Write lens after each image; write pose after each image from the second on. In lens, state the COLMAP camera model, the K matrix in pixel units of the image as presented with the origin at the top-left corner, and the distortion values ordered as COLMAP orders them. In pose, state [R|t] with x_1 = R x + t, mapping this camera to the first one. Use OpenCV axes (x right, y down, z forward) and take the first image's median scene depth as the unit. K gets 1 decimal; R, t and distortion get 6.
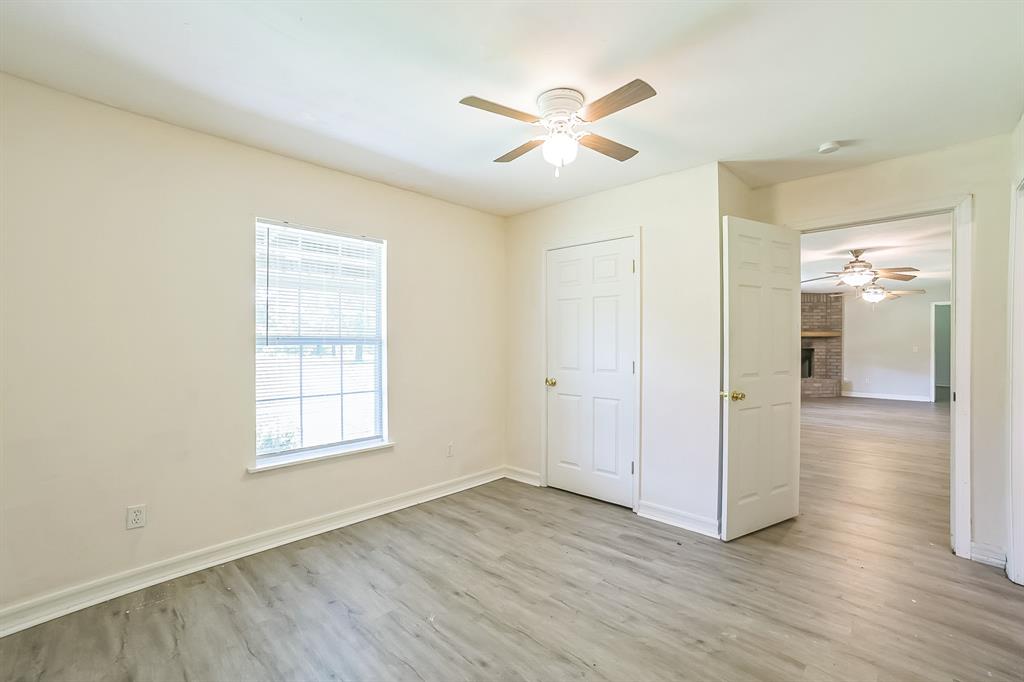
lens RADIAL K [[431.4, 0, 508.0], [0, 431.4, 337.7], [0, 0, 1]] dist [-0.089908, 0.036106]
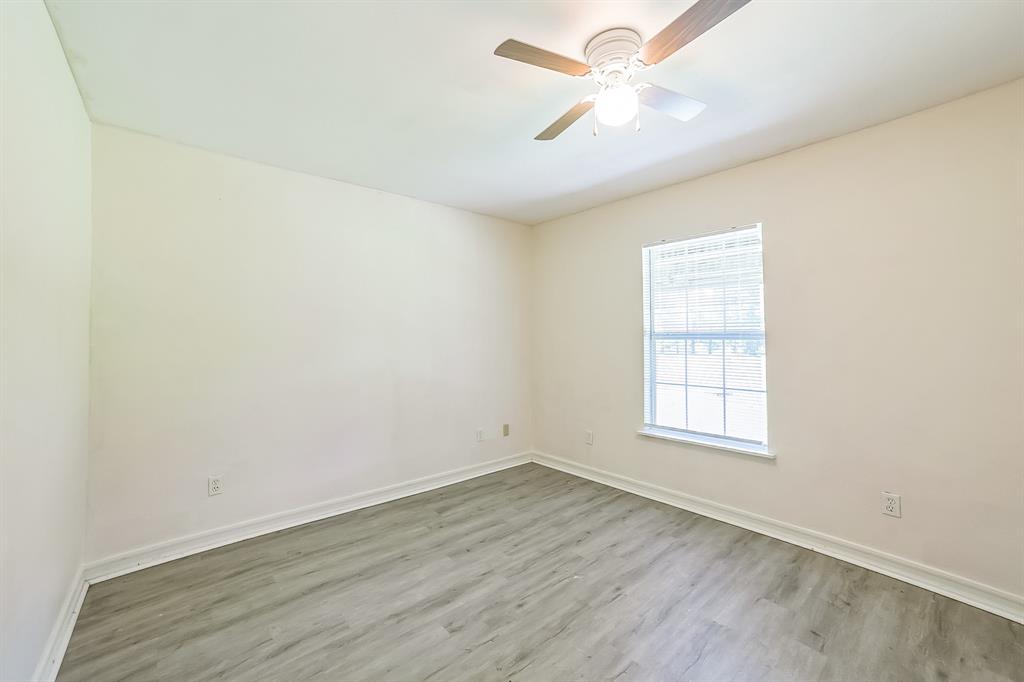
lens RADIAL K [[407.9, 0, 513.9], [0, 407.9, 319.5], [0, 0, 1]] dist [-0.053949, 0.028126]
pose [[-0.079510, -0.042732, -0.995918, 0.674564], [0.013176, 0.998948, -0.043914, 0.004238], [0.996747, -0.016614, -0.078864, 0.643332]]
